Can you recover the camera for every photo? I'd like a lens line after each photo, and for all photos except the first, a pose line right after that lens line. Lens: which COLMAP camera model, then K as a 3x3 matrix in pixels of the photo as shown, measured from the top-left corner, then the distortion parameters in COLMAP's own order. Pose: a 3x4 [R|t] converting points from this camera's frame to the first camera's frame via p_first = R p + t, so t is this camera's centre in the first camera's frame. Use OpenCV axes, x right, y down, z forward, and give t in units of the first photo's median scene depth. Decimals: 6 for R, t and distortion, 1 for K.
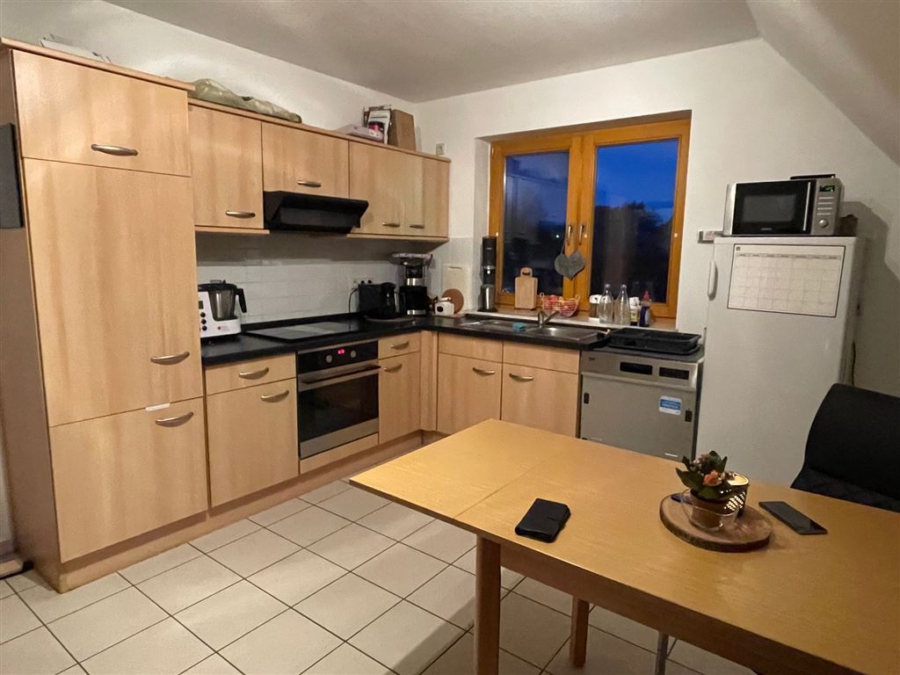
lens RADIAL K [[562.8, 0, 450.1], [0, 562.8, 337.1], [0, 0, 1]] dist [0.001681, 0.001117]
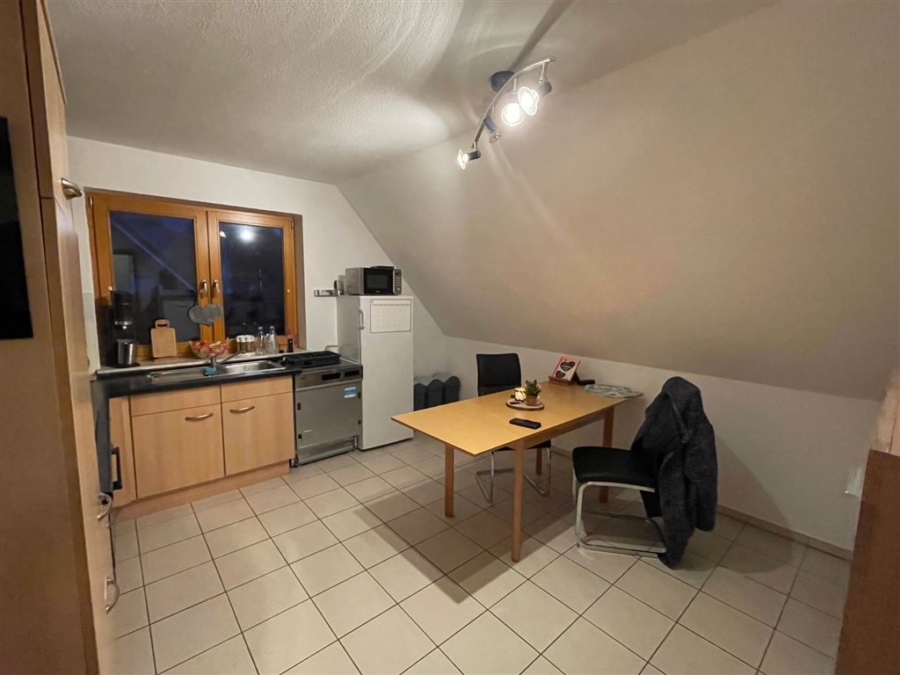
lens RADIAL K [[395.8, 0, 448.7], [0, 395.8, 336.3], [0, 0, 1]] dist [-0.001051, -0.000083]
pose [[0.217189, -0.128919, 0.967579, -0.583016], [0.141823, 0.984890, 0.099391, -0.105917], [-0.965772, 0.115638, 0.232191, 0.341530]]
